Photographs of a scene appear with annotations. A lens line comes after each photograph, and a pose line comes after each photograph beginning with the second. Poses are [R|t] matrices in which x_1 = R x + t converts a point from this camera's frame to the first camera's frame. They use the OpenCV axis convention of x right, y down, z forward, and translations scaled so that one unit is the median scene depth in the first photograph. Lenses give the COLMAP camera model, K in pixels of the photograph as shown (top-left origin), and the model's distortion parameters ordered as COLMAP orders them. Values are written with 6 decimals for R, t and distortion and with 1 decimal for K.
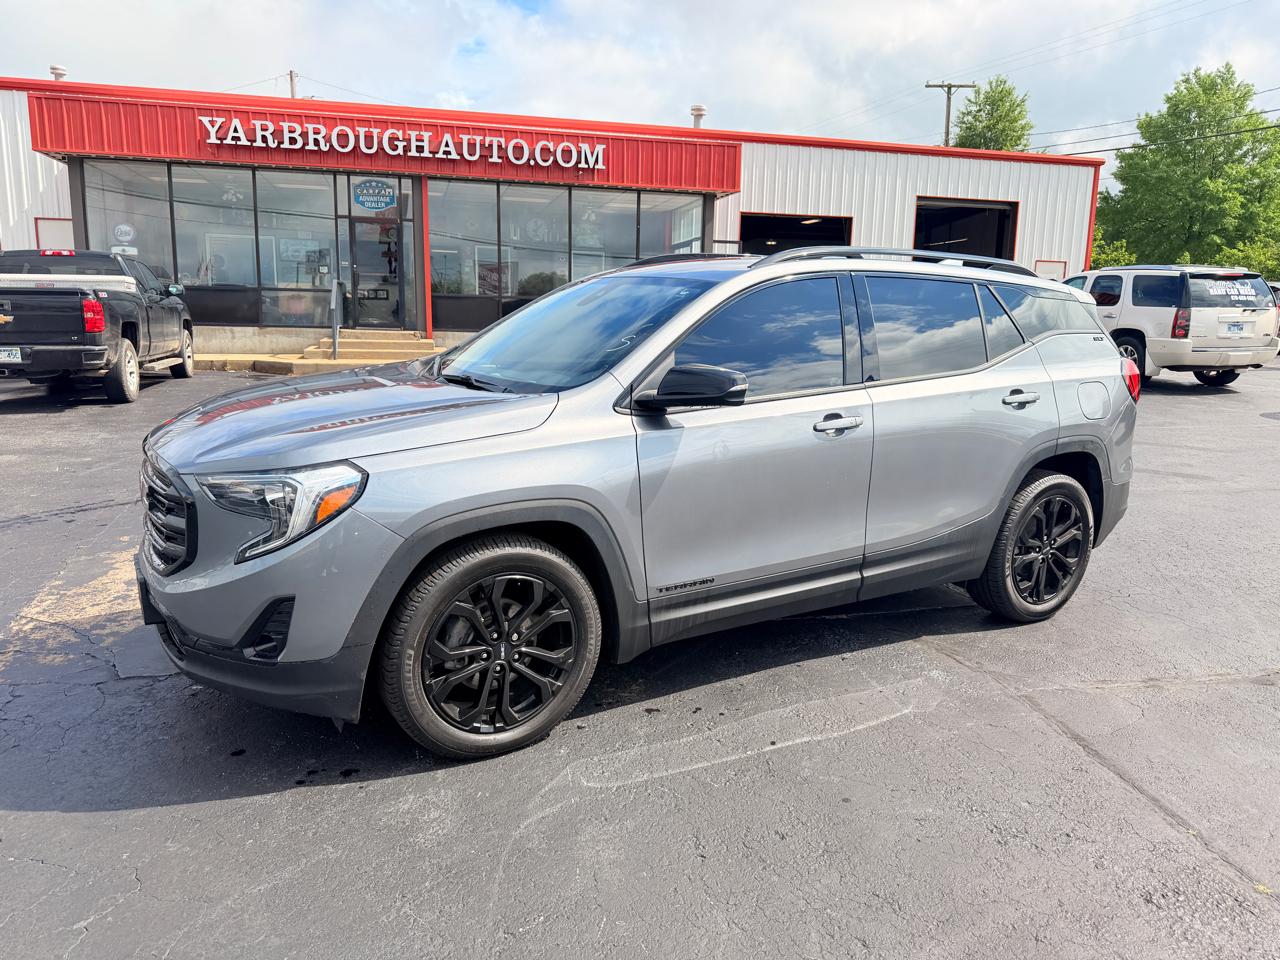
lens RADIAL K [[903.0, 0, 632.7], [0, 903.0, 489.9], [0, 0, 1]] dist [0.007744, -0.023054]
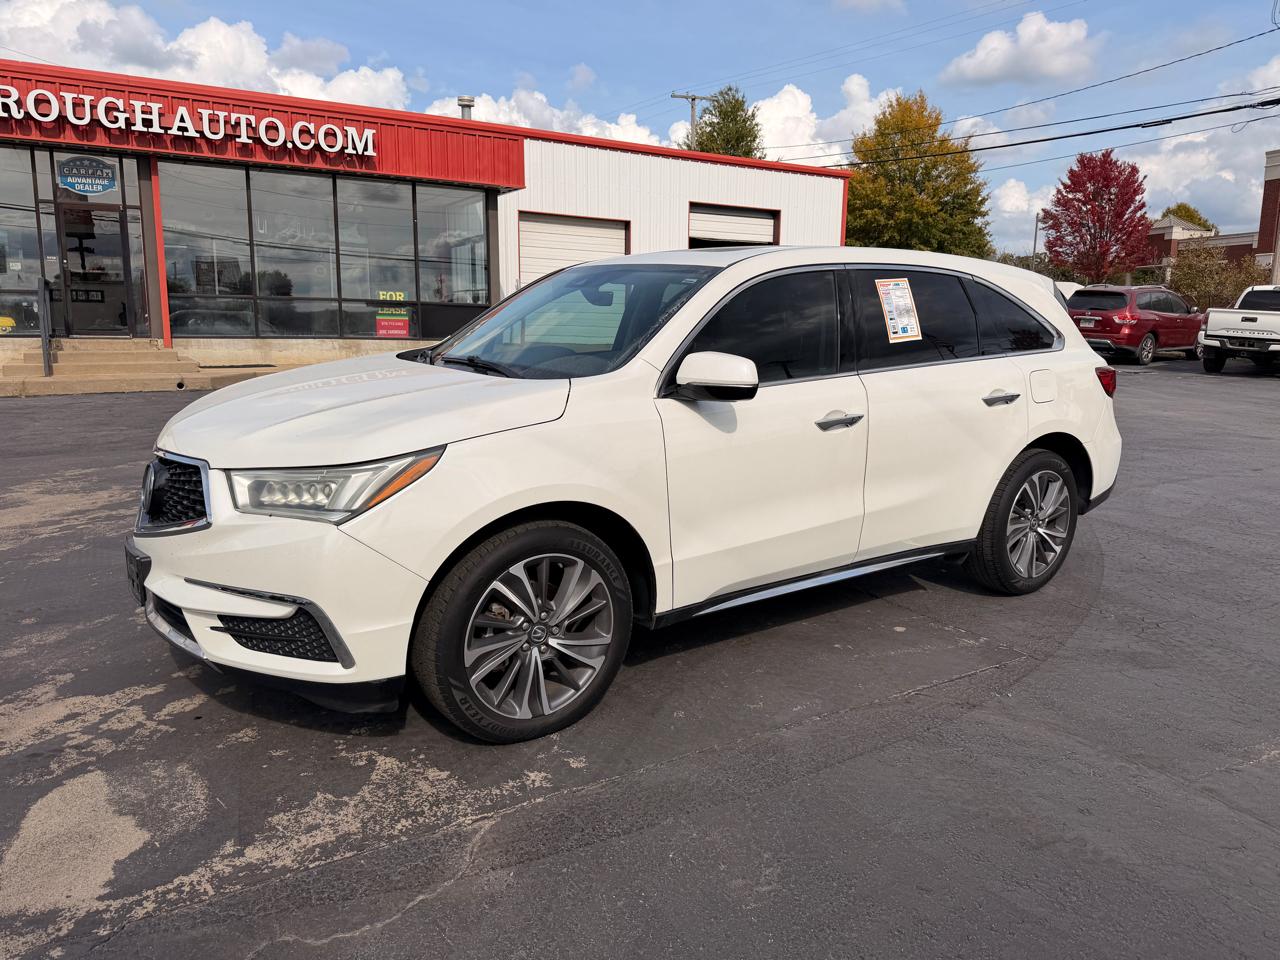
lens RADIAL K [[903.0, 0, 651.3], [0, 903.0, 482.8], [0, 0, 1]] dist [0.007744, -0.023054]
pose [[0.955230, -0.057471, 0.290227, -0.049631], [0.060882, 0.998141, -0.002730, -0.013269], [-0.289531, 0.020277, 0.956954, 0.070323]]
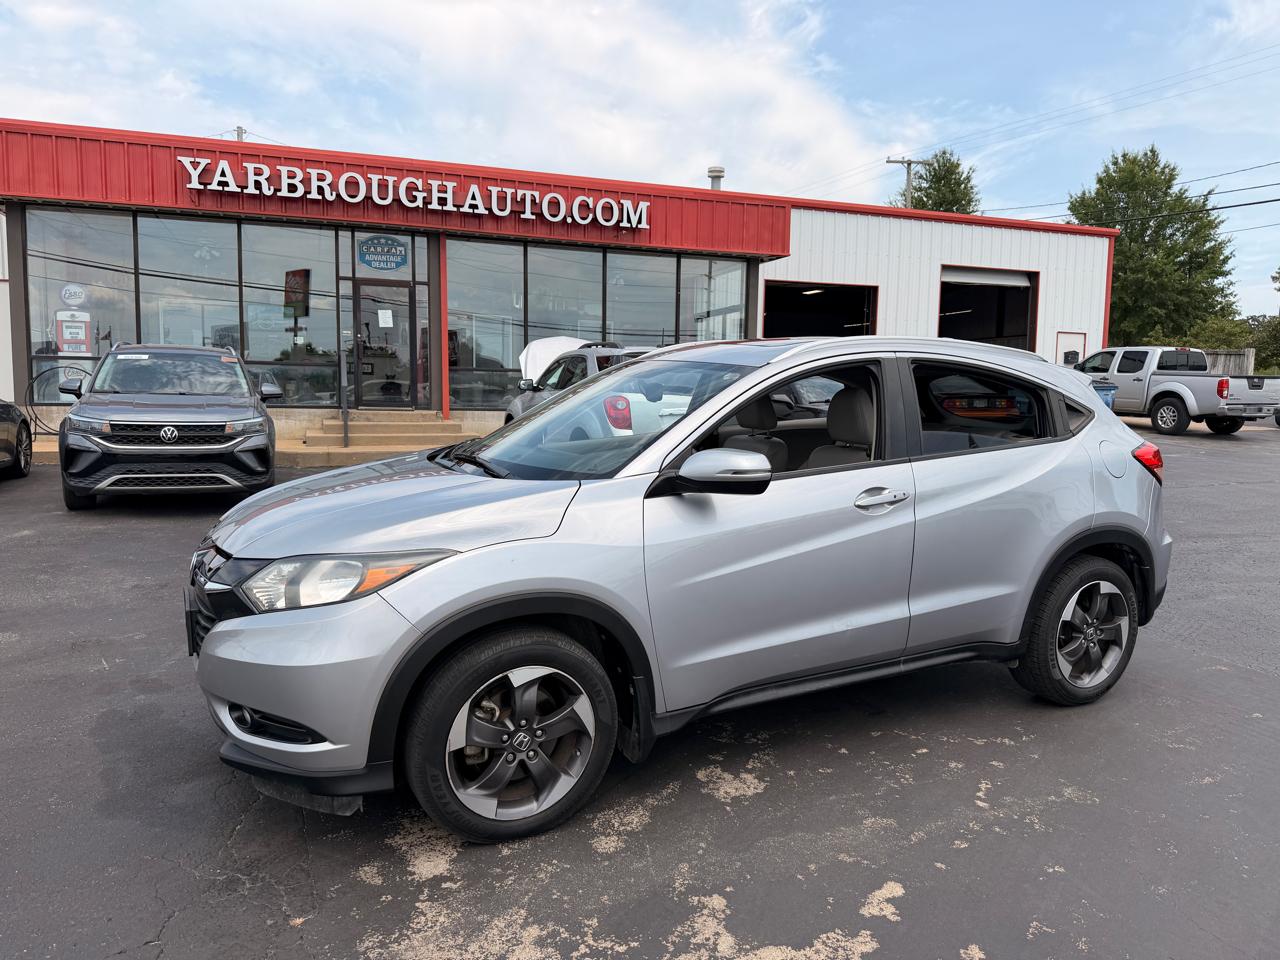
lens RADIAL K [[903.0, 0, 641.3], [0, 903.0, 487.3], [0, 0, 1]] dist [0.007744, -0.023054]
pose [[0.993938, -0.016626, 0.108679, -0.141367], [0.025311, 0.996551, -0.079030, -0.033548], [-0.106990, 0.081302, 0.990930, 0.148442]]
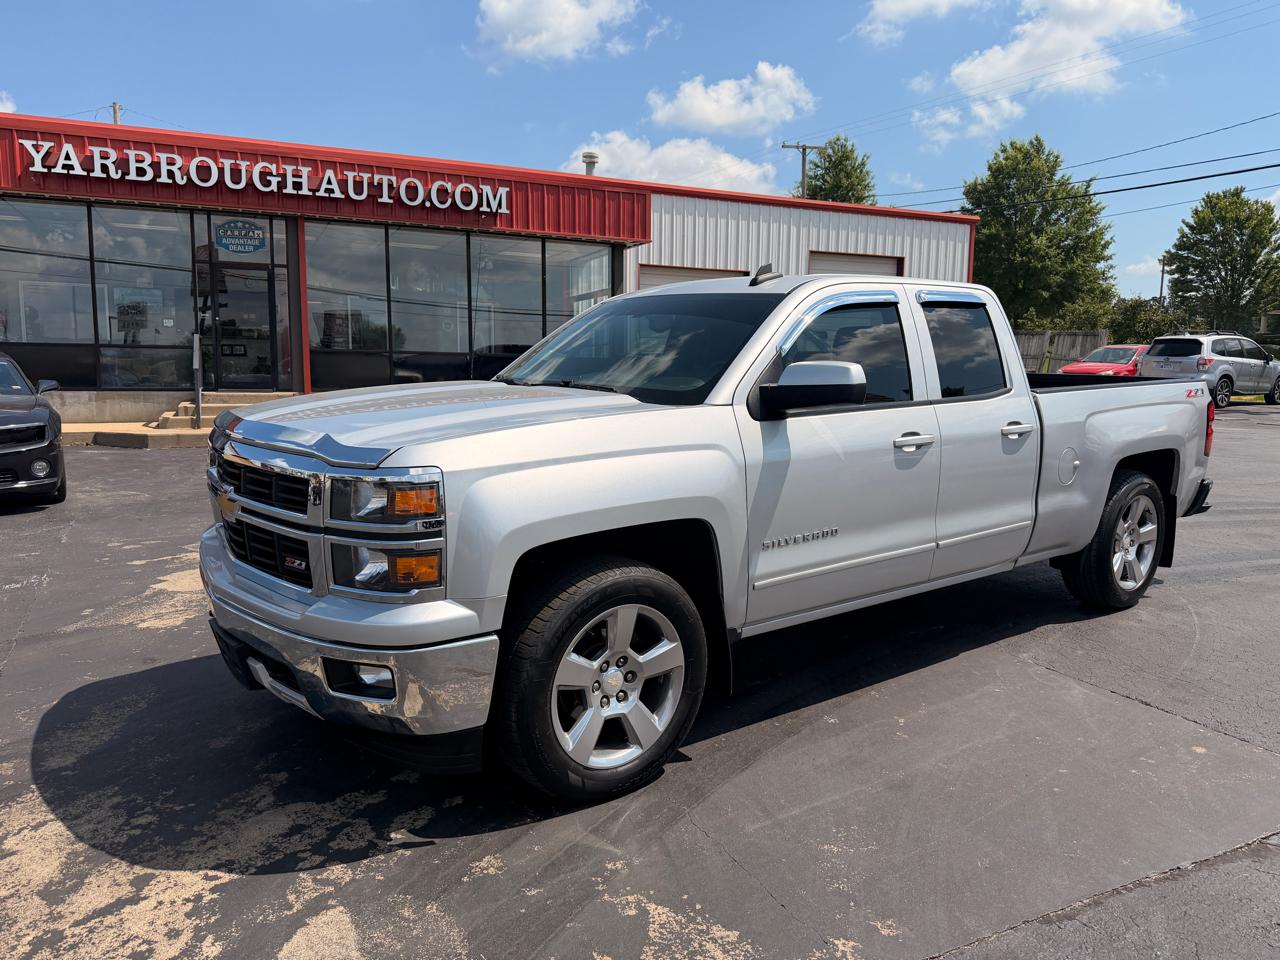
lens RADIAL K [[903.0, 0, 644.6], [0, 903.0, 488.3], [0, 0, 1]] dist [0.007744, -0.023054]
pose [[0.982039, -0.033453, 0.185687, -0.076116], [0.044205, 0.997559, -0.054064, -0.023991], [-0.183425, 0.061302, 0.981121, 0.099821]]
